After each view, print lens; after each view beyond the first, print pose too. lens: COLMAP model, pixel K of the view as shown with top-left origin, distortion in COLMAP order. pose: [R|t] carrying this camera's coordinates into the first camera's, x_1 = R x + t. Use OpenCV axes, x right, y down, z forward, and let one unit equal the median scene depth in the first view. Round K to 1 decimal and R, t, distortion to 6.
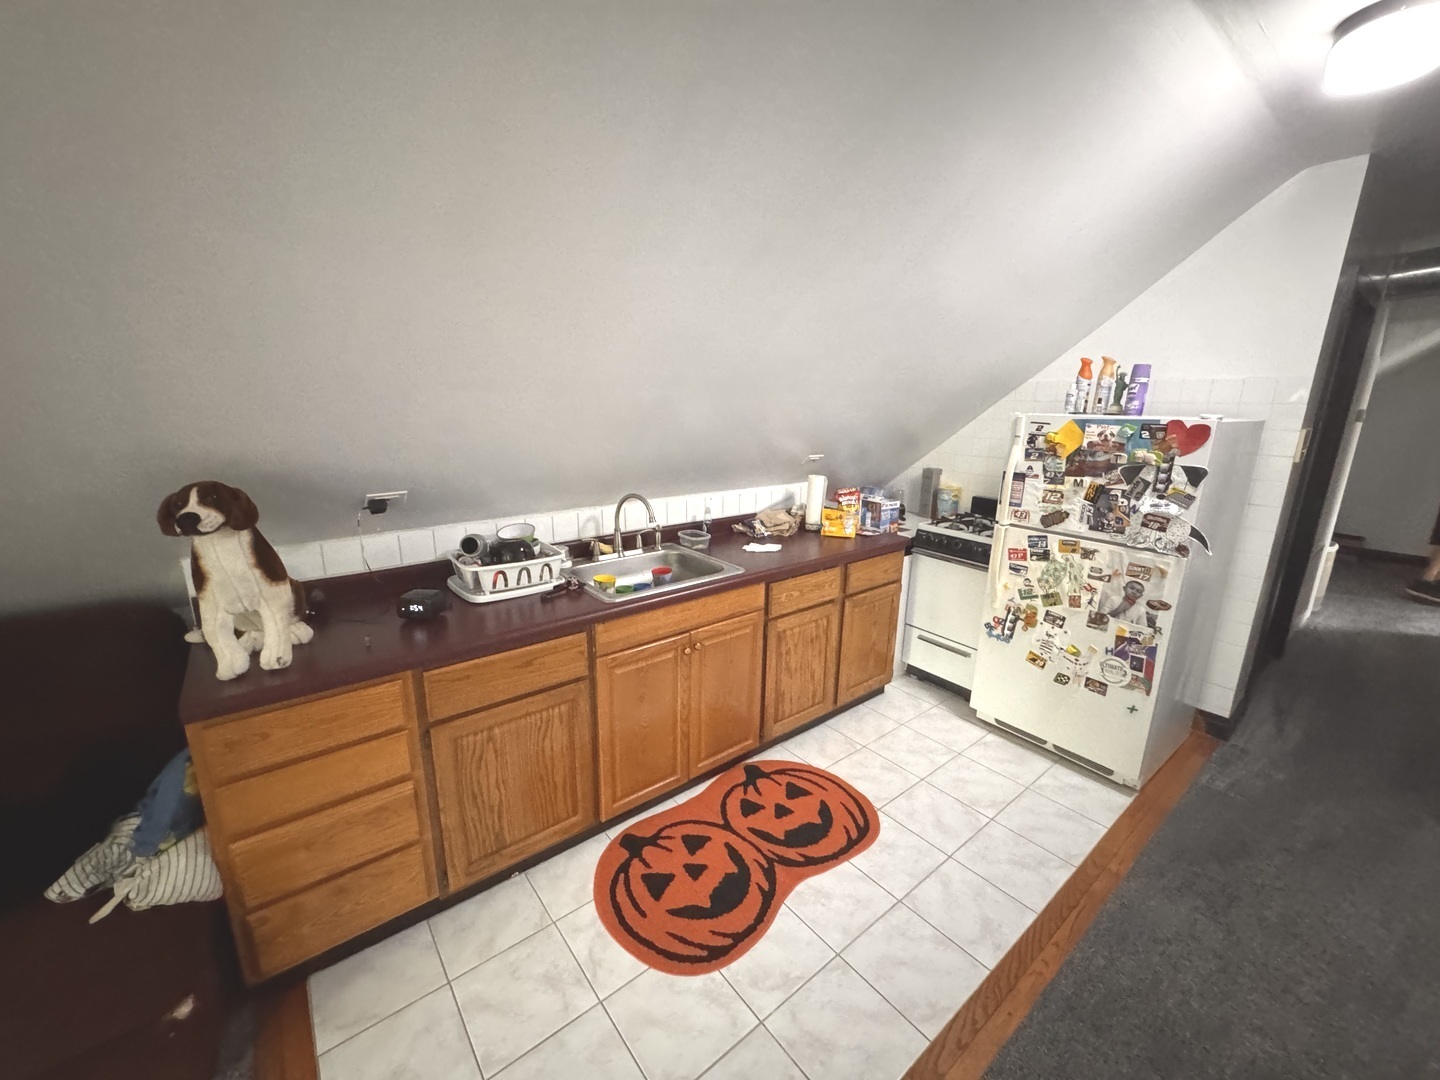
lens RADIAL K [[578.2, 0, 718.5], [0, 578.2, 540.0], [0, 0, 1]] dist [0.000793, -0.000289]
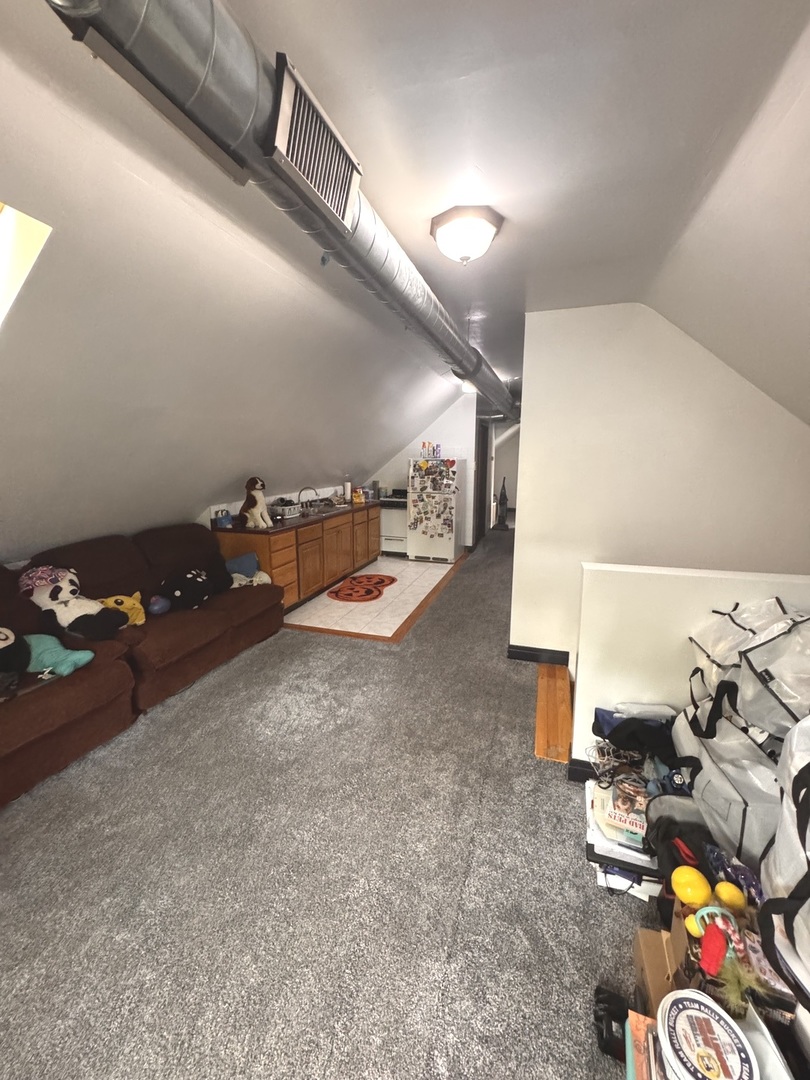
lens RADIAL K [[433.6, 0, 405.1], [0, 433.6, 537.4], [0, 0, 1]] dist [0.000793, -0.000289]
pose [[0.837541, -0.113452, 0.534466, -0.929880], [0.141947, 0.989797, -0.012333, 0.268687], [-0.527614, 0.086195, 0.845100, -1.100739]]
